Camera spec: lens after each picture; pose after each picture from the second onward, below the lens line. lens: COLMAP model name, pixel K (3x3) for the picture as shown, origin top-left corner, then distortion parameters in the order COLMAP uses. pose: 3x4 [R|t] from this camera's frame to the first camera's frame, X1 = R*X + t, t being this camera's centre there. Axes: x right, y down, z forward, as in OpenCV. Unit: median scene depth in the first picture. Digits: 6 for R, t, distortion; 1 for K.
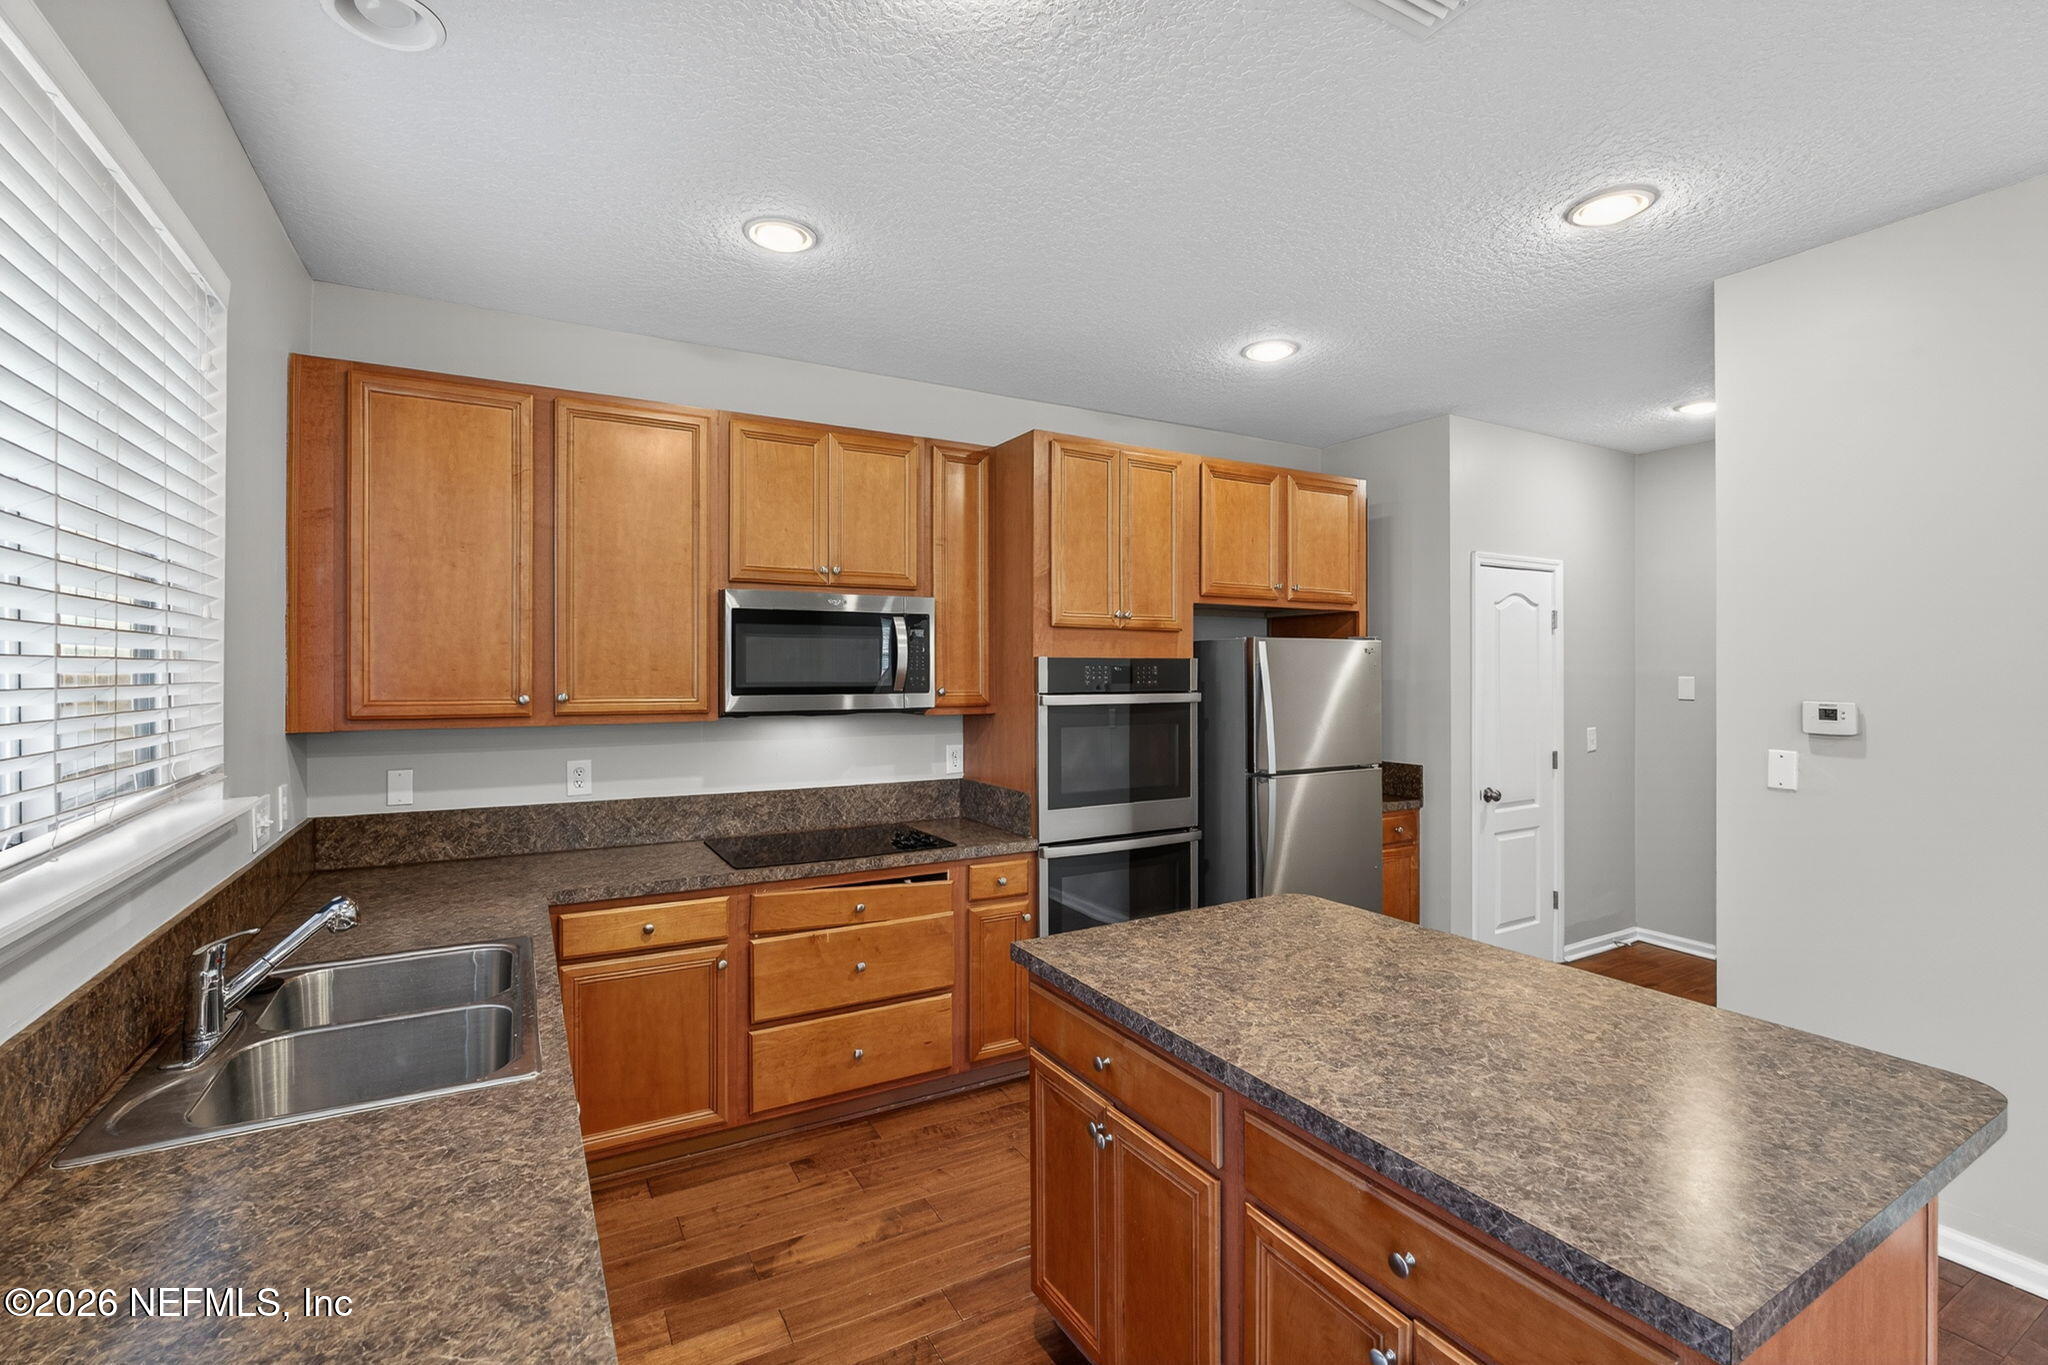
lens RADIAL K [[894.7, 0, 1005.0], [0, 894.7, 673.4], [0, 0, 1]] dist [-0.003830, 0.000292]
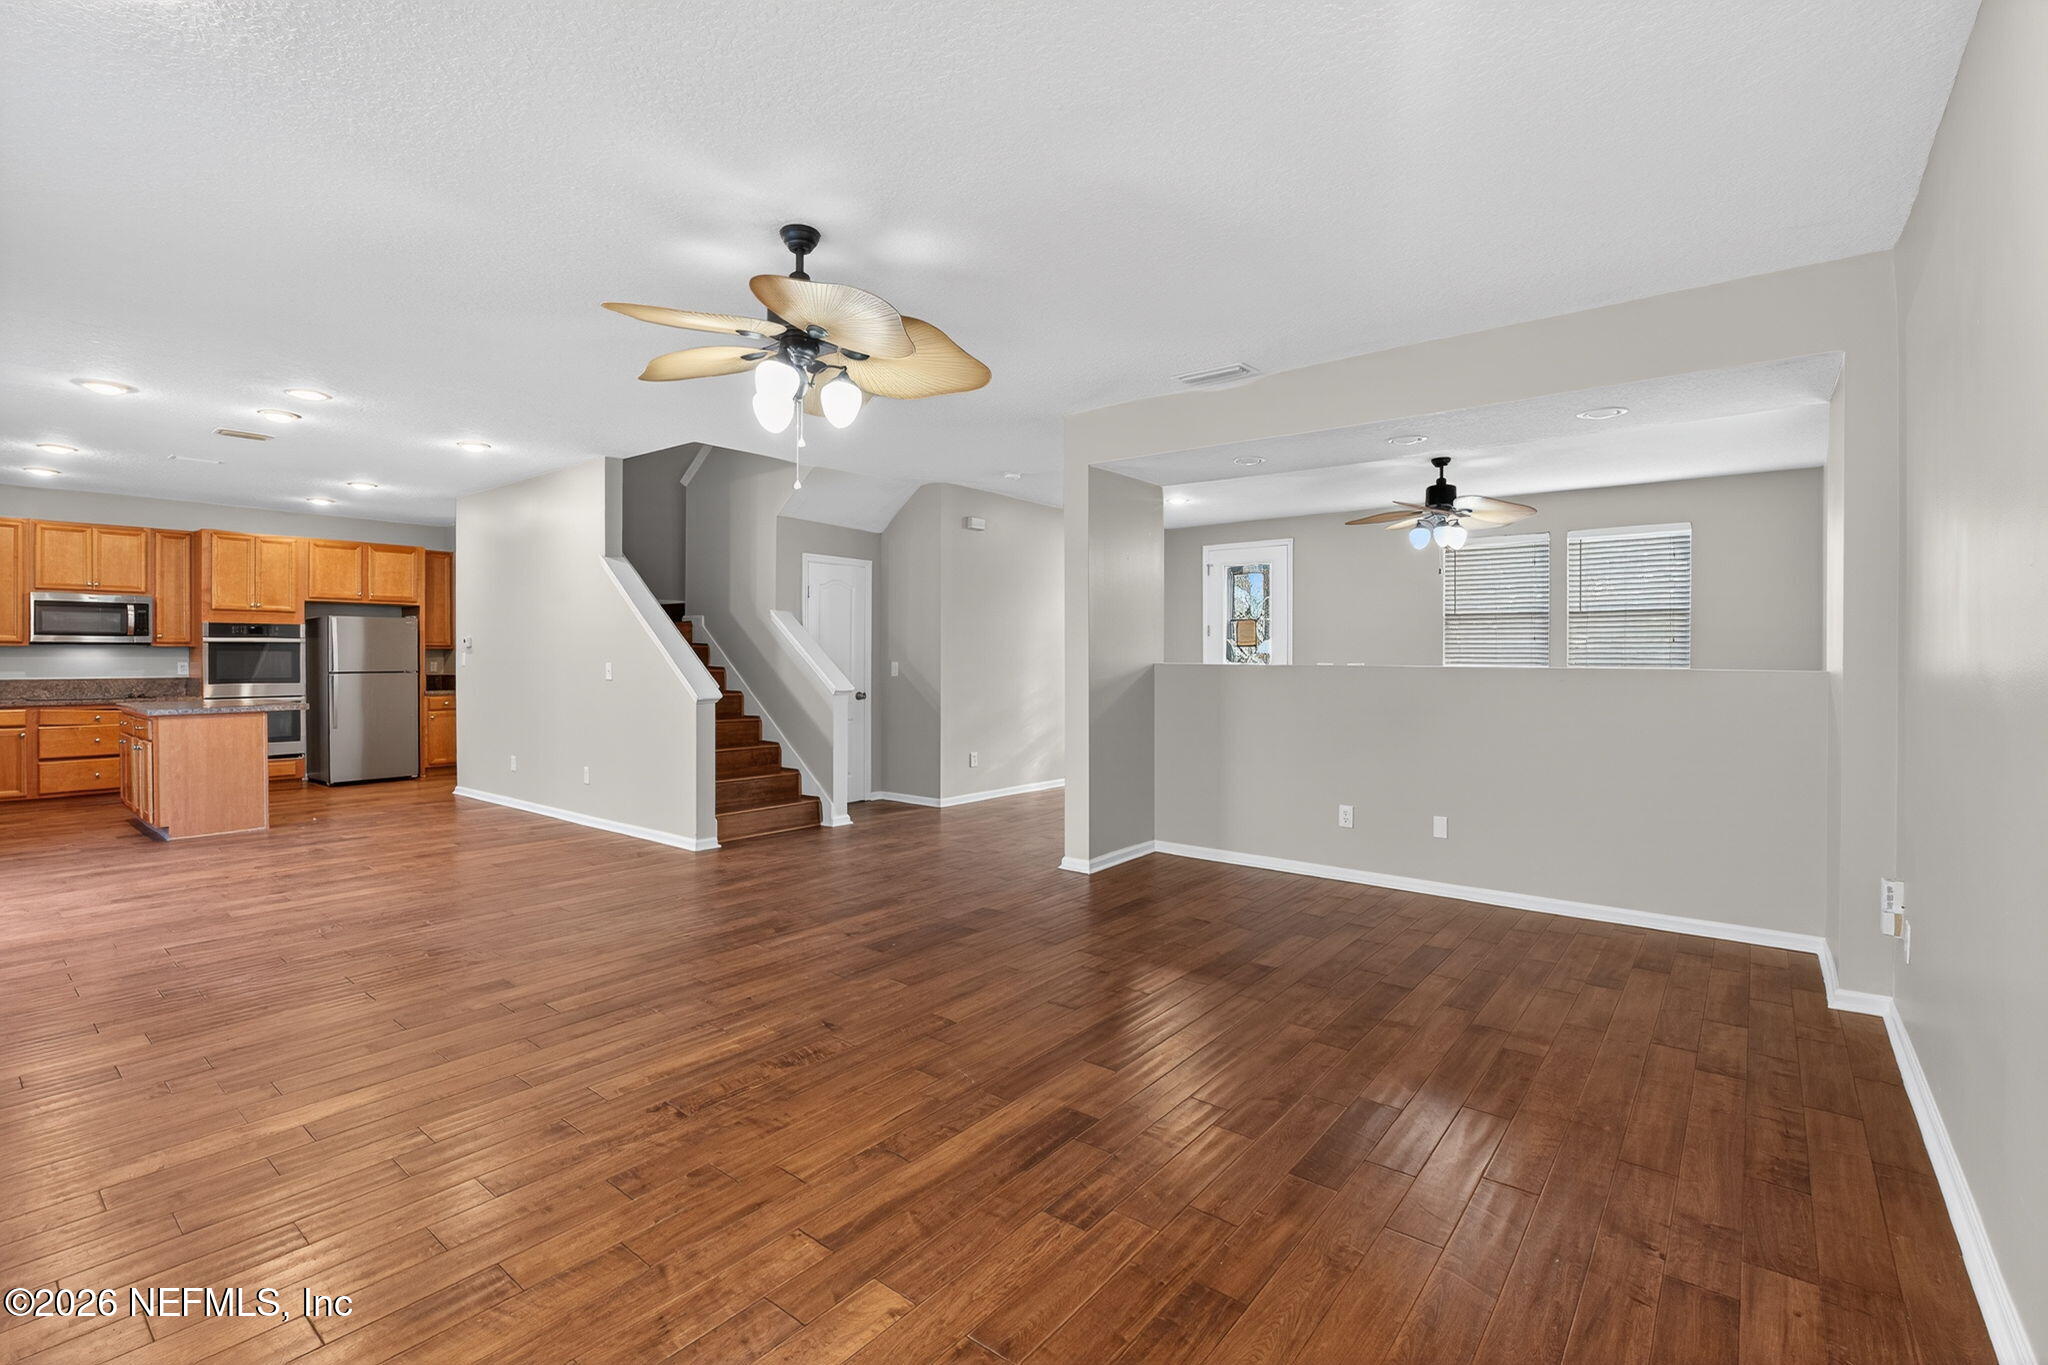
lens RADIAL K [[944.1, 0, 1028.5], [0, 944.1, 658.4], [0, 0, 1]] dist [-0.002506, -0.001482]
pose [[0.929204, 0.001125, 0.369564, 1.200834], [-0.000507, 0.999998, -0.001768, 0.086232], [-0.369566, 0.001455, 0.929203, -2.267531]]
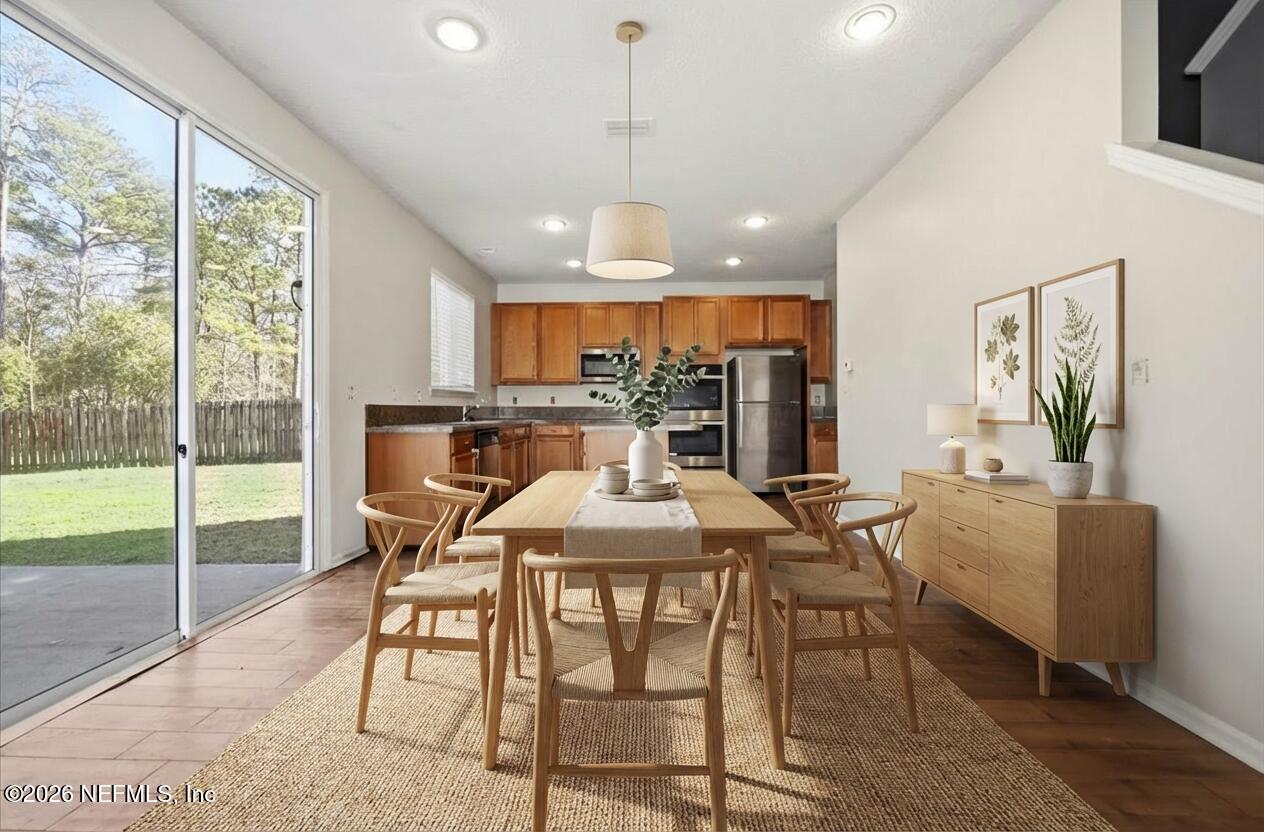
lens RADIAL K [[504.3, 0, 636.5], [0, 504.3, 412.0], [0, 0, 1]] dist [0.001527, 0.000039]
pose [[0.861926, -0.001645, -0.507032, 0.912849], [0.005356, 0.999968, 0.005861, 0.148178], [0.507006, -0.007768, 0.861907, -0.681147]]
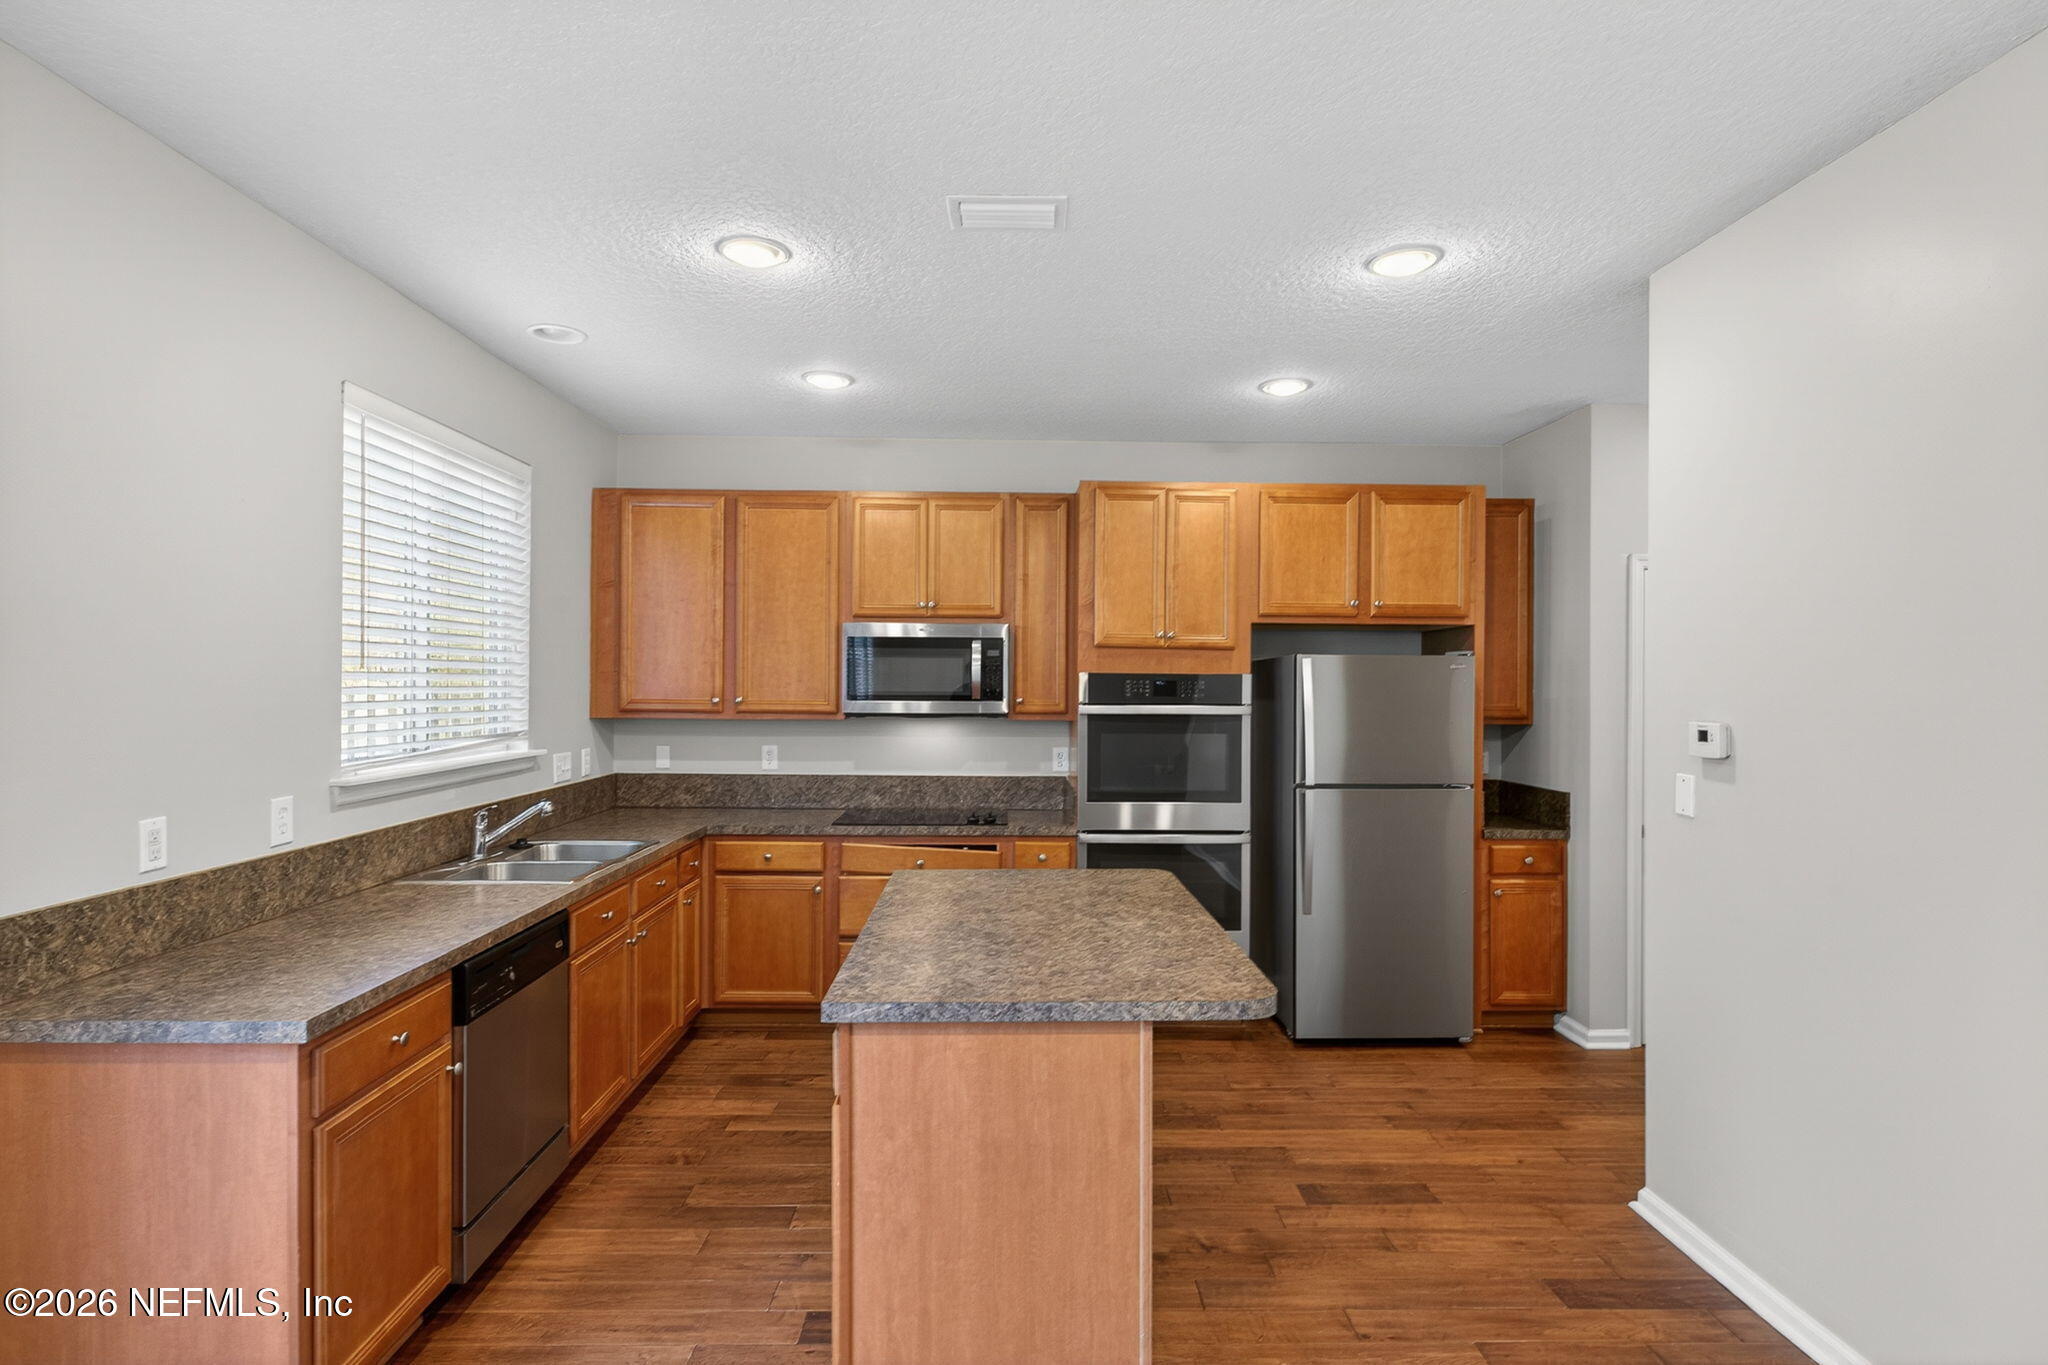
lens RADIAL K [[1031.8, 0, 1023.4], [0, 1031.8, 682.2], [0, 0, 1]] dist [0.012652, -0.000094]
pose [[0.886366, 0.007585, -0.462924, 0.611207], [-0.009504, 0.999953, -0.001812, -0.002482], [0.462888, 0.006006, 0.886396, -0.251908]]
